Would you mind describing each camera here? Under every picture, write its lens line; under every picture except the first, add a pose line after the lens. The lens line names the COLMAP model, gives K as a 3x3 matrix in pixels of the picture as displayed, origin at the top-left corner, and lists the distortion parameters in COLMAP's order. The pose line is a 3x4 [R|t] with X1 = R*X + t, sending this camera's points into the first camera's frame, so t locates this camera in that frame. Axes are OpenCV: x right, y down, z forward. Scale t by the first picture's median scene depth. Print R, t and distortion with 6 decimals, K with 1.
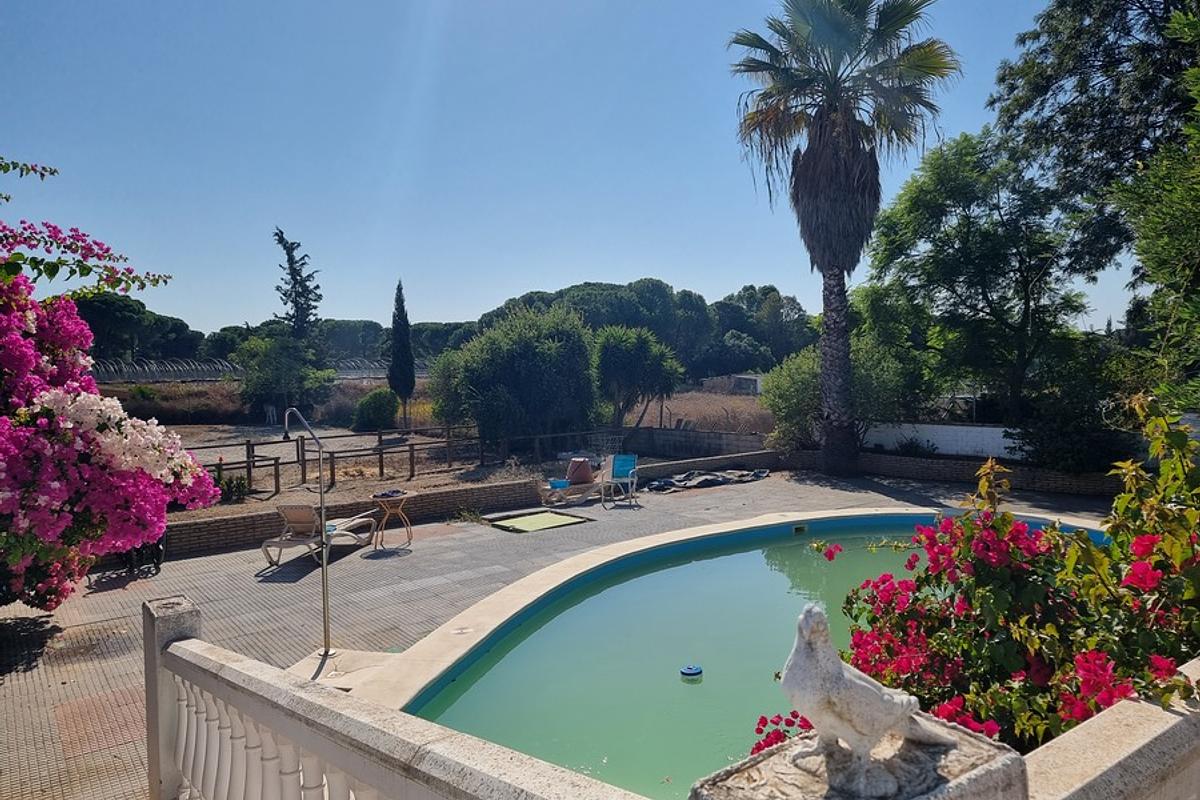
lens RADIAL K [[848.6, 0, 629.6], [0, 848.6, 404.9], [0, 0, 1]] dist [0.065293, -0.061185]
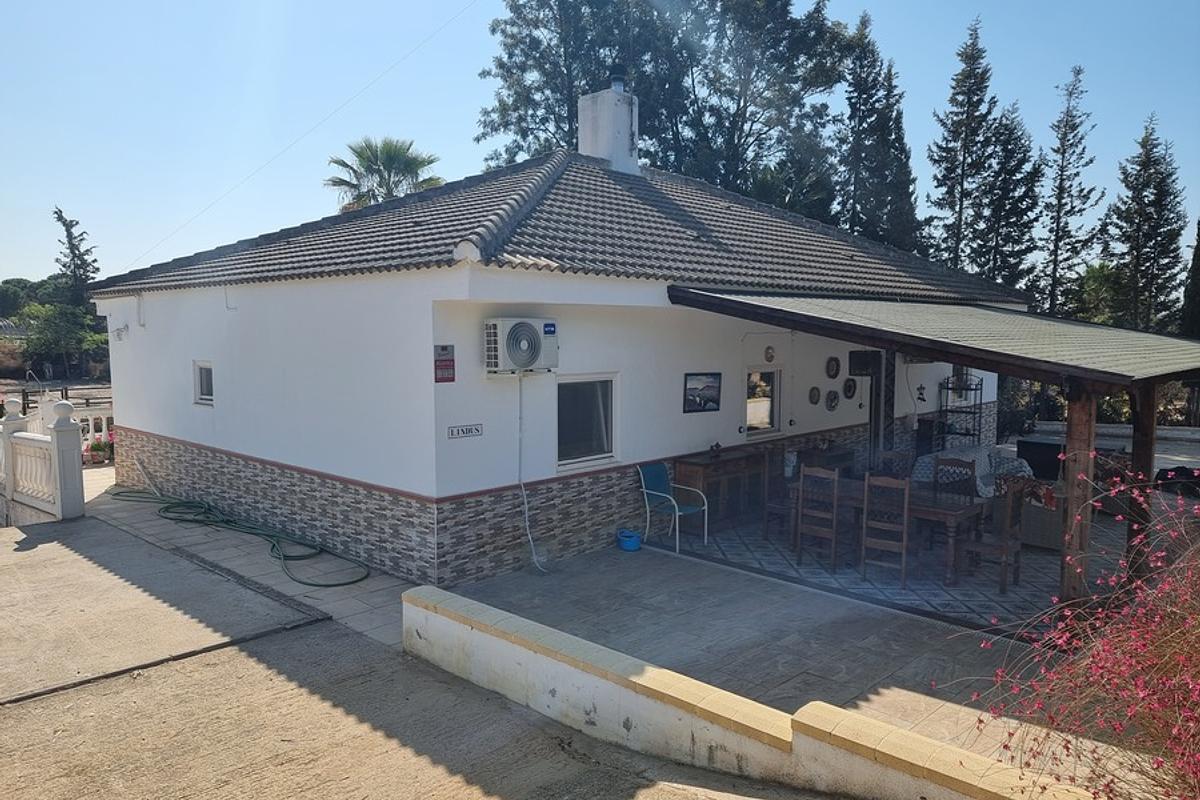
lens RADIAL K [[841.6, 0, 595.7], [0, 841.6, 405.8], [0, 0, 1]] dist [0.082044, -0.060977]
pose [[0.987510, 0.016030, 0.156736, 0.120536], [-0.022573, 0.998942, 0.040060, -0.004965], [-0.155928, -0.043098, 0.986828, -0.251342]]
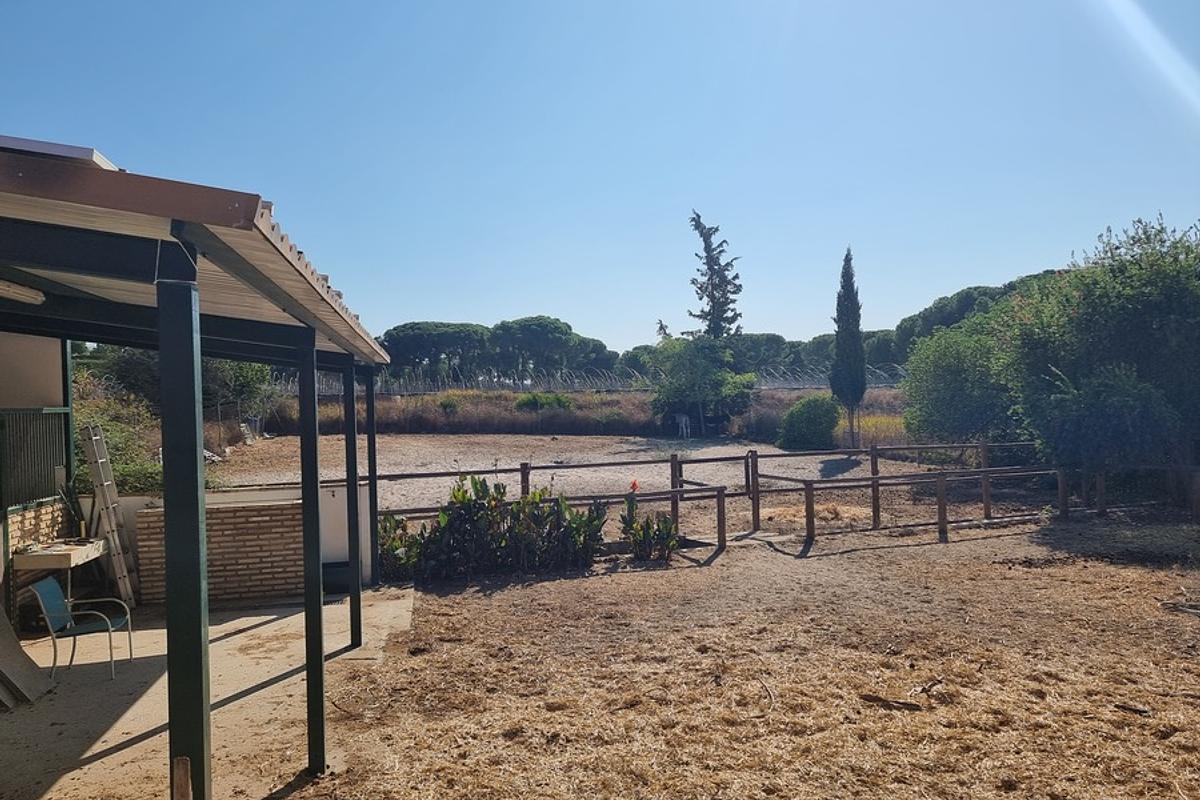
lens RADIAL K [[841.6, 0, 595.7], [0, 841.6, 405.8], [0, 0, 1]] dist [0.082044, -0.060977]
pose [[0.883613, 0.004518, -0.468196, -0.096657], [-0.015634, 0.999681, -0.019859, 0.008739], [0.467957, 0.024867, 0.883401, 0.200848]]
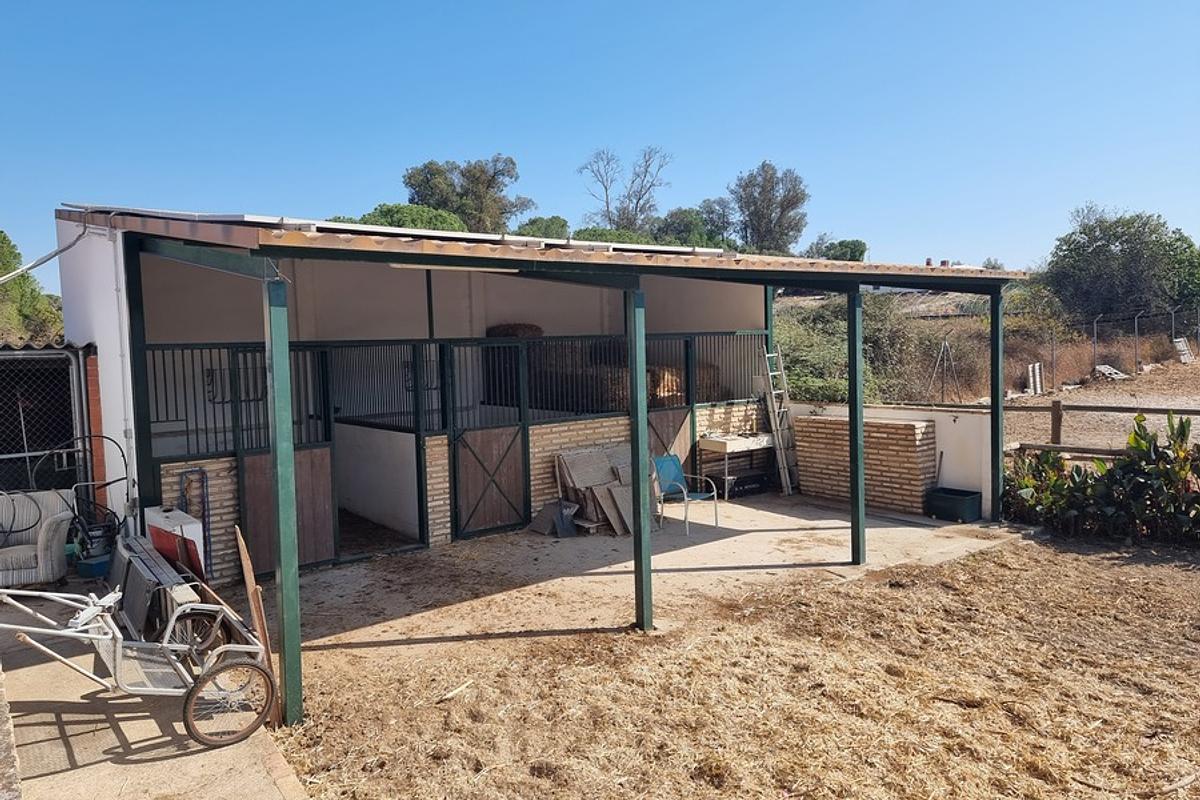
lens RADIAL K [[829.6, 0, 594.2], [0, 829.6, 394.1], [0, 0, 1]] dist [0.106497, -0.085421]
pose [[-0.014762, 0.088742, -0.995945, -0.053243], [-0.013981, 0.995938, 0.088949, 0.004842], [0.999793, 0.015238, -0.013462, 0.267905]]
